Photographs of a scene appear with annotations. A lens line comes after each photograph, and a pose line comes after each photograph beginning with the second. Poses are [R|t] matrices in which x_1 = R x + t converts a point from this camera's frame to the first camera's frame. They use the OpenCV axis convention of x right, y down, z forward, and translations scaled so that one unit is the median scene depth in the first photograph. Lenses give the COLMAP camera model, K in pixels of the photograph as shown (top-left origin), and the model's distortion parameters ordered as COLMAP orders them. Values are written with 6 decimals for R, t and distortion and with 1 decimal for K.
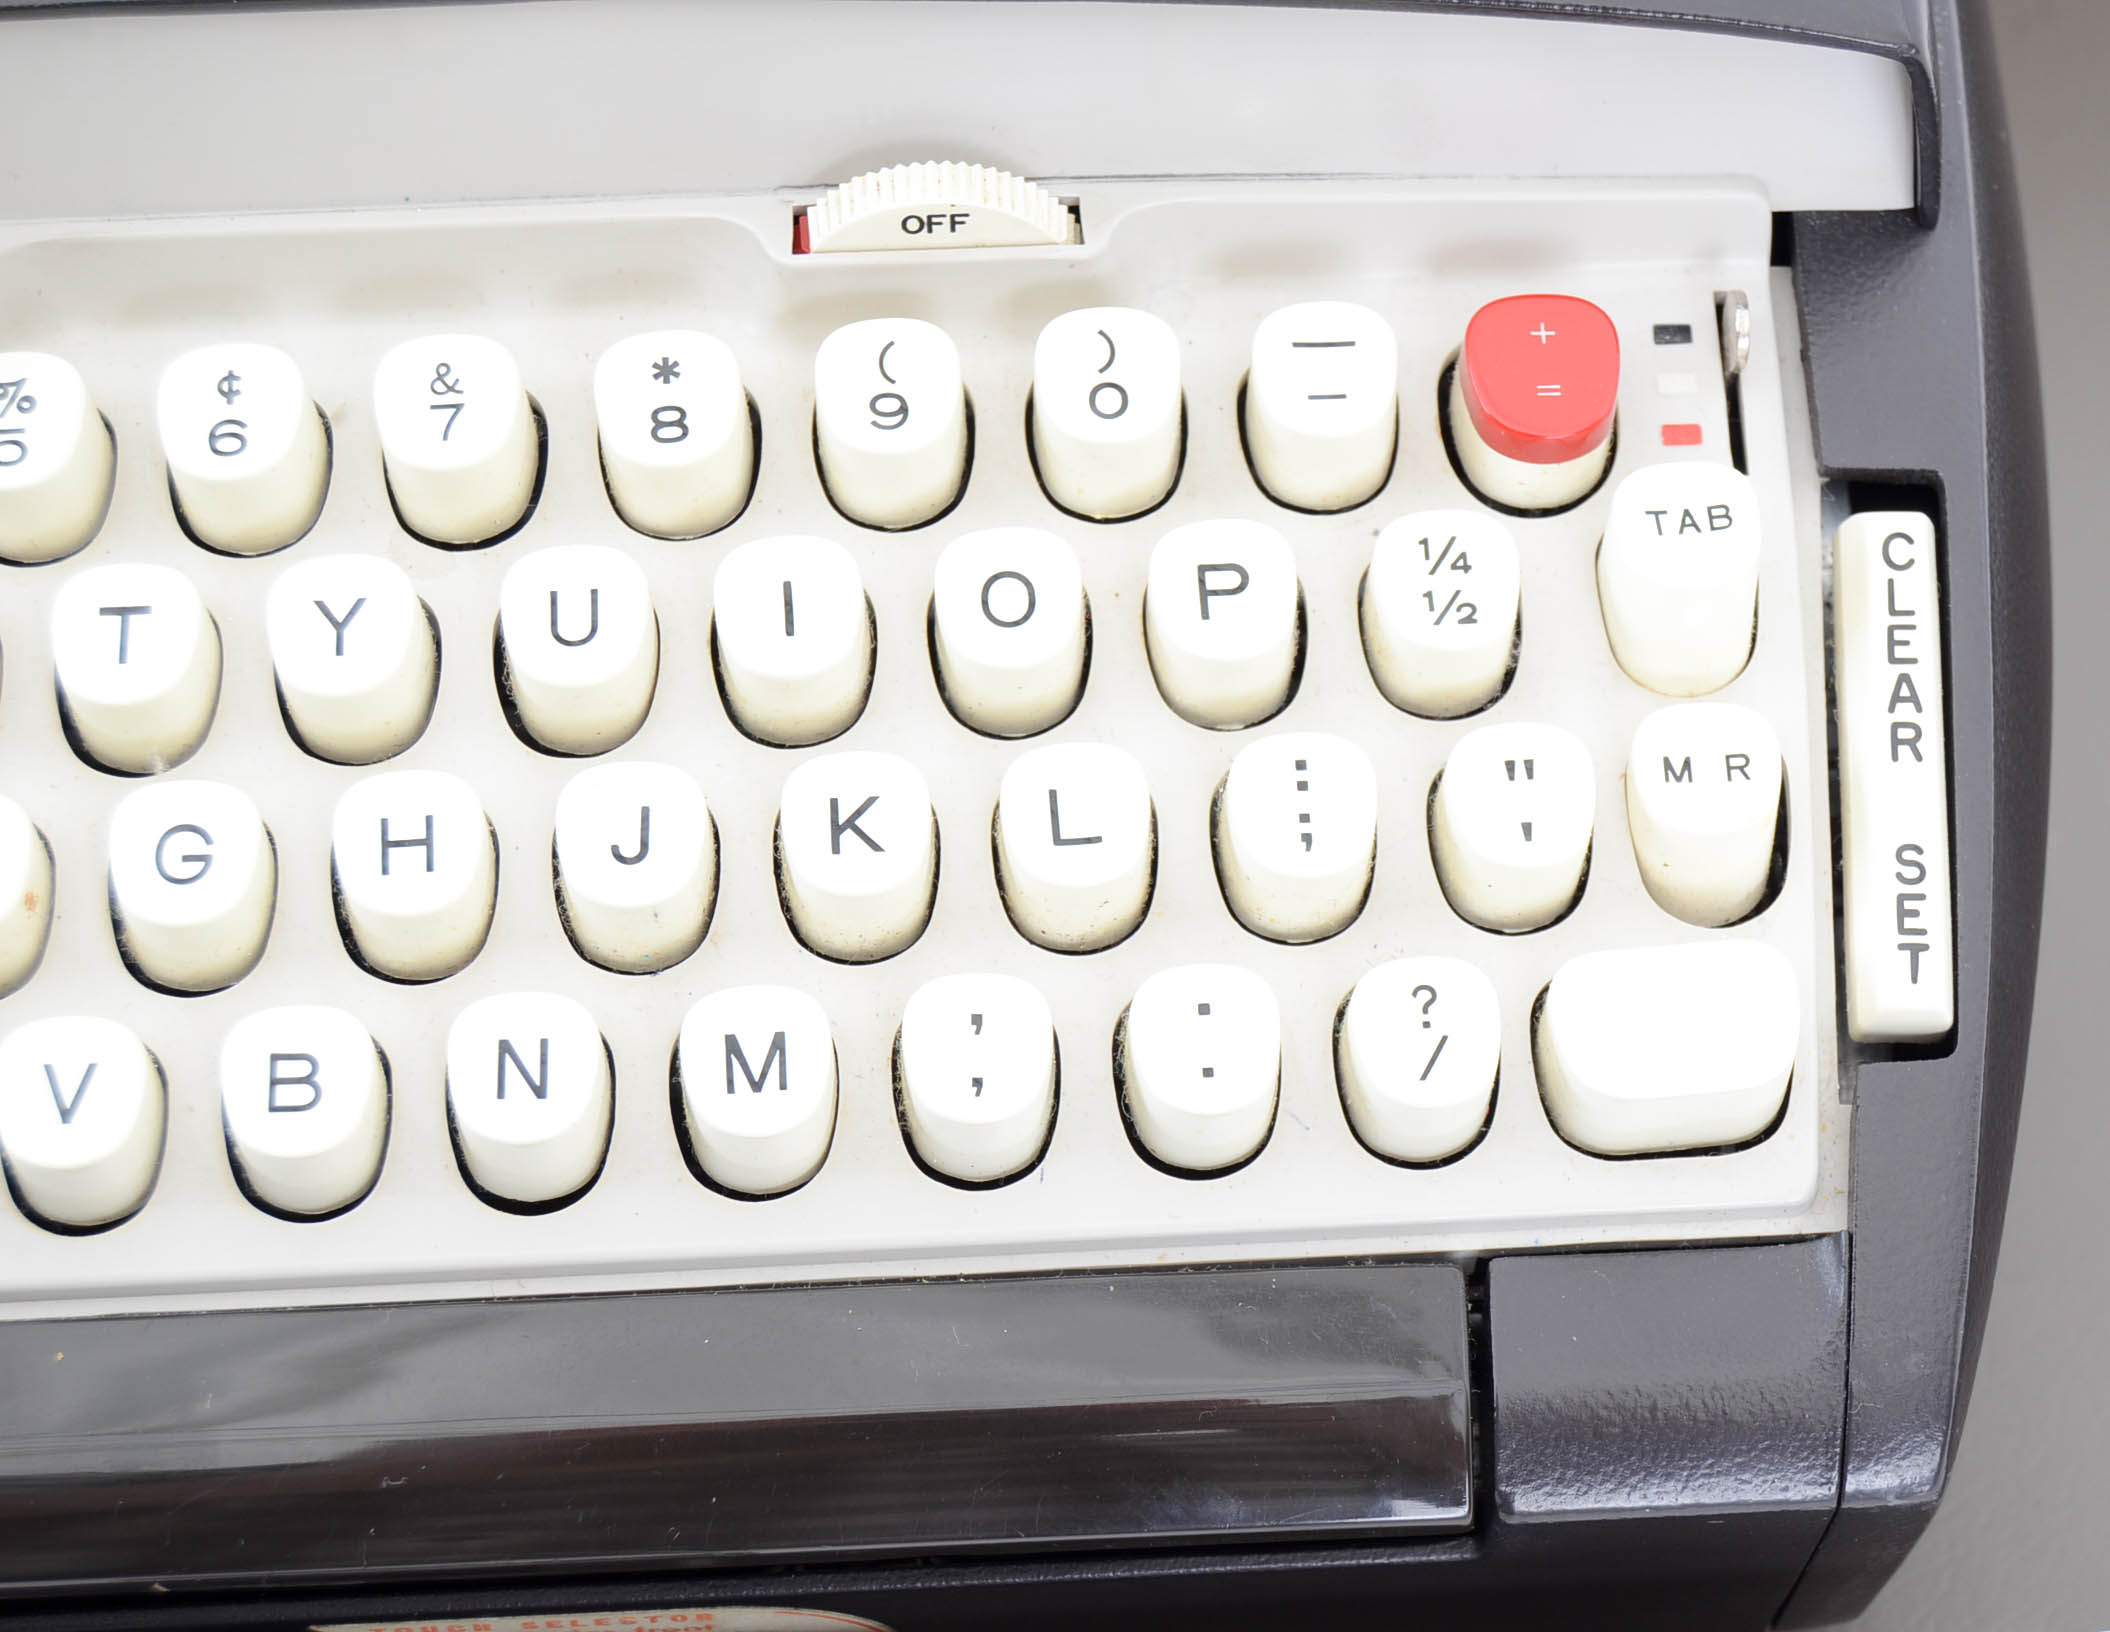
lens RADIAL K [[4414.4, 0, 1055.0], [0, 4414.4, 814.3], [0, 0, 1]] dist [-0.068567, 0.000000]
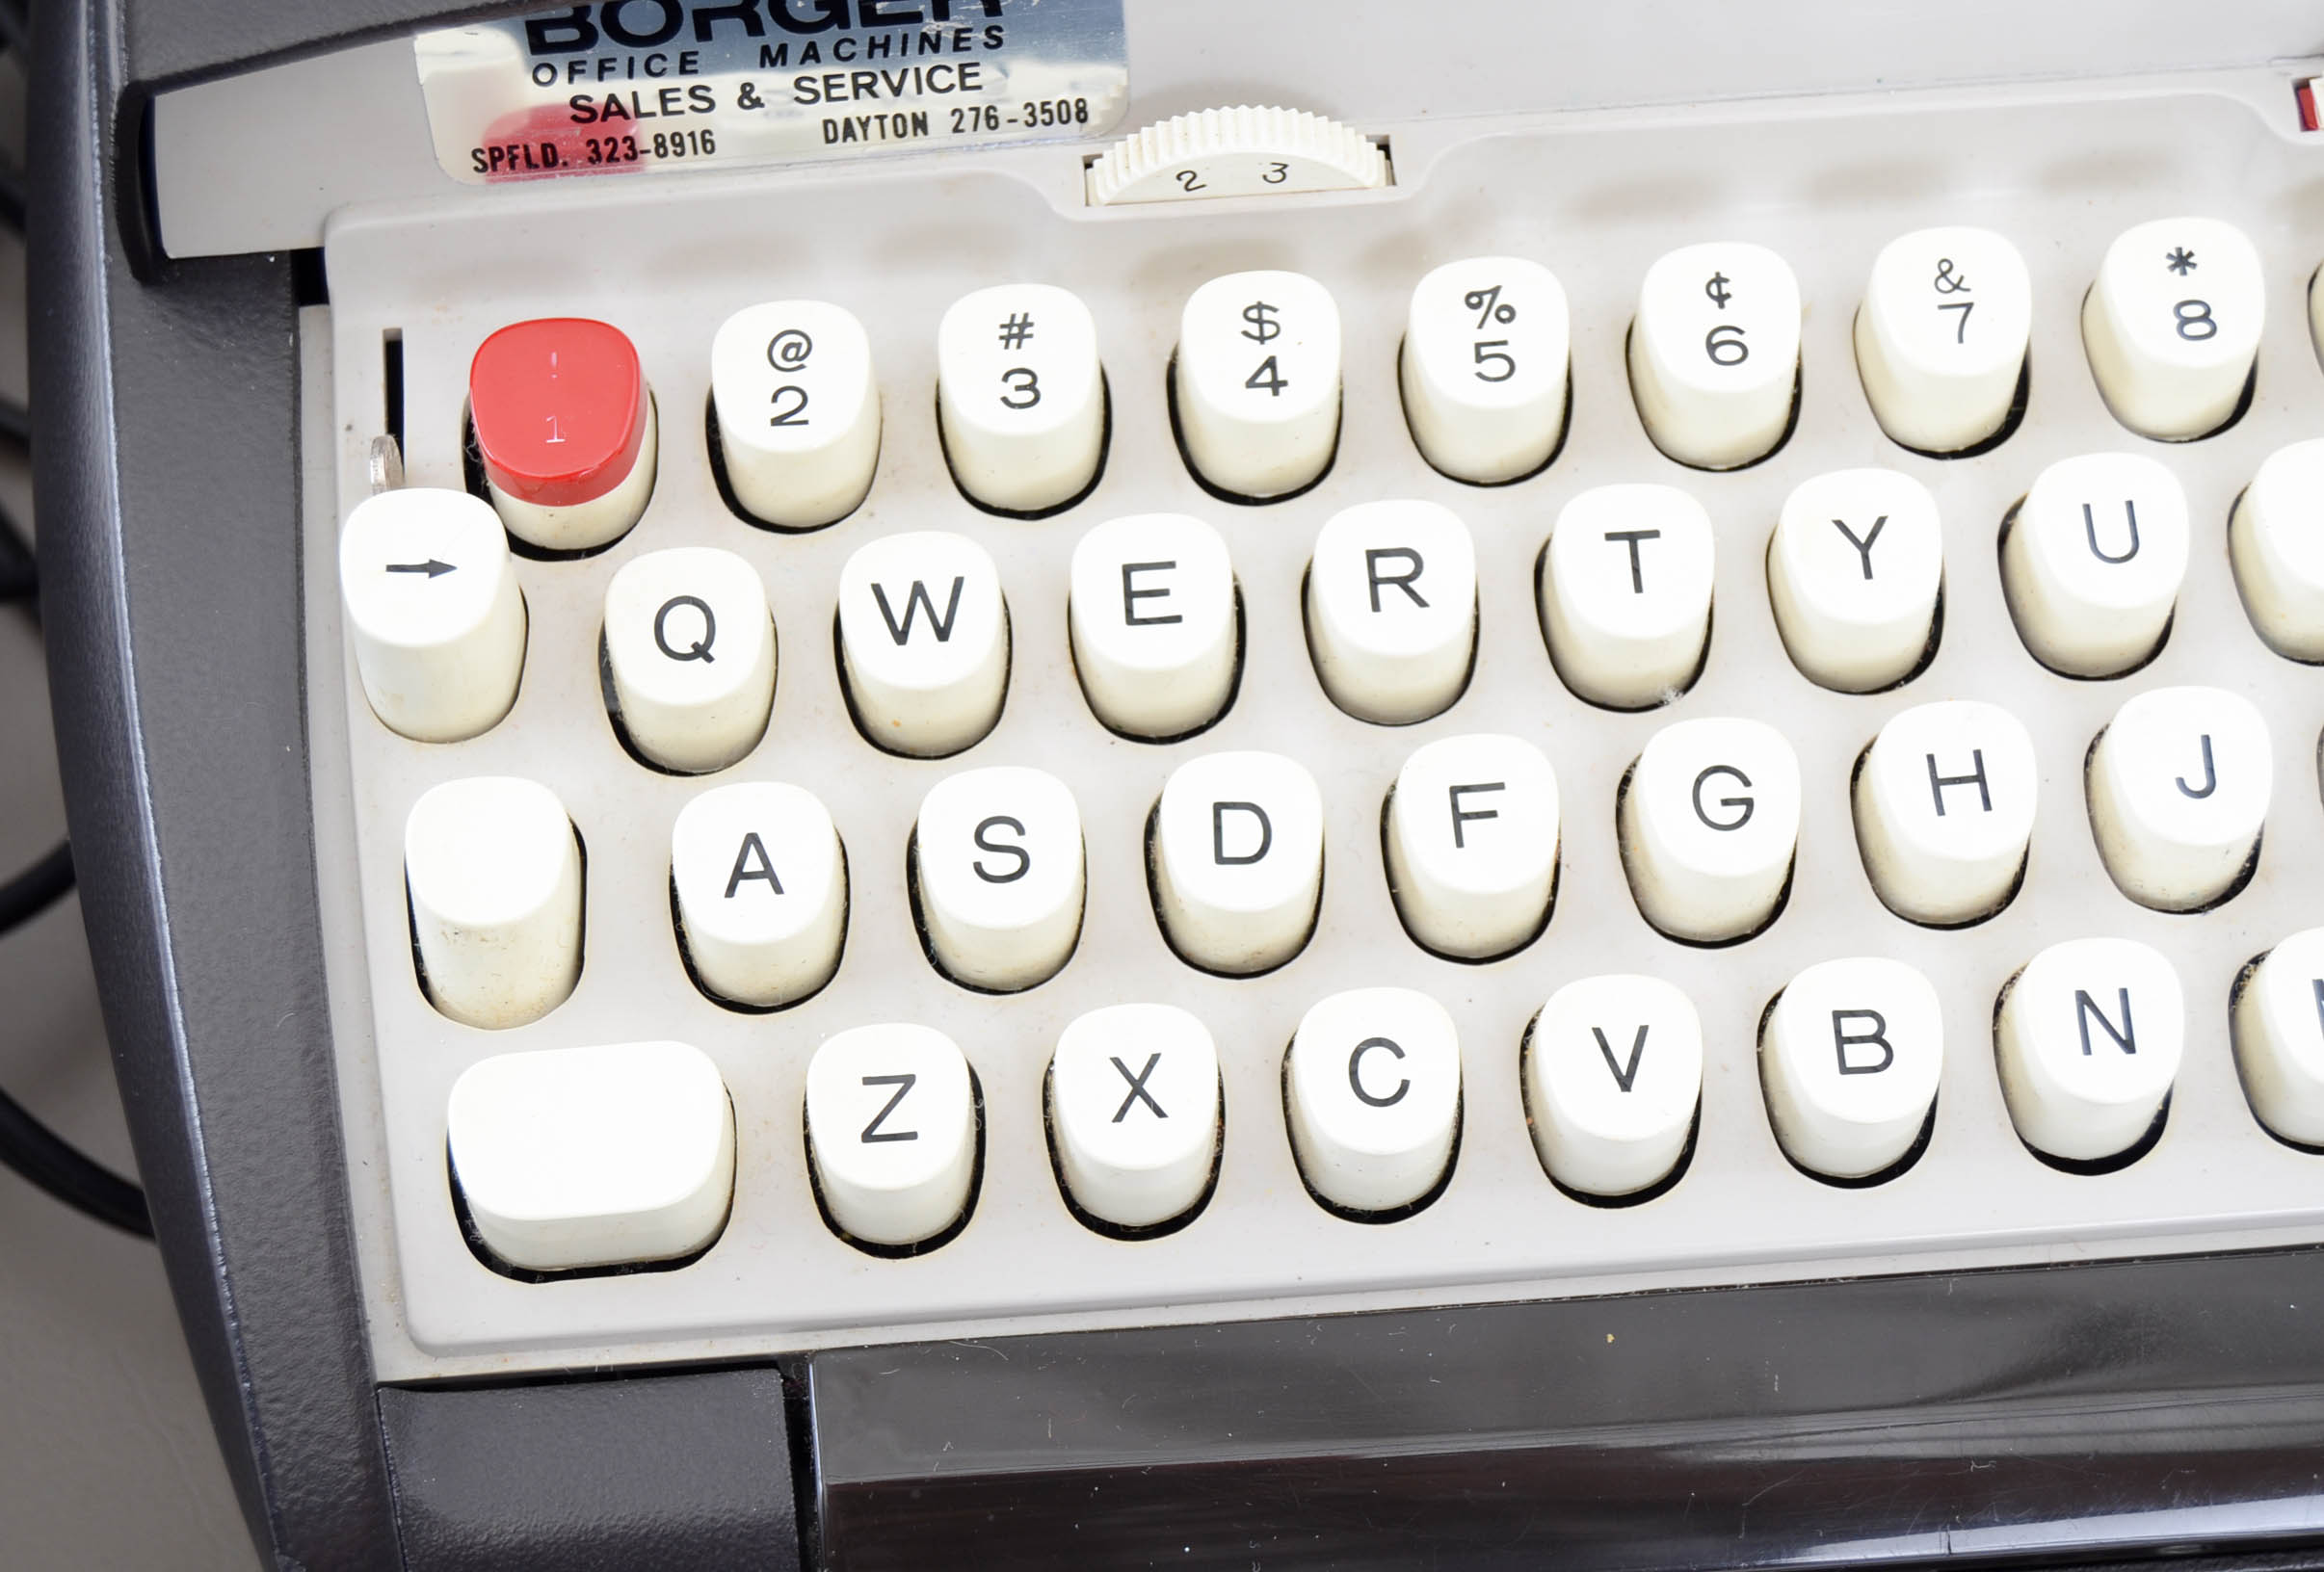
lens RADIAL K [[4849.6, 0, 1069.5], [0, 4849.6, 922.9], [0, 0, 1]] dist [0.009055, 0.000000]
pose [[0.999595, -0.024173, -0.014996, -0.309963], [0.024459, 0.999517, 0.019183, 0.012000], [0.014525, -0.019542, 0.999704, -0.015699]]
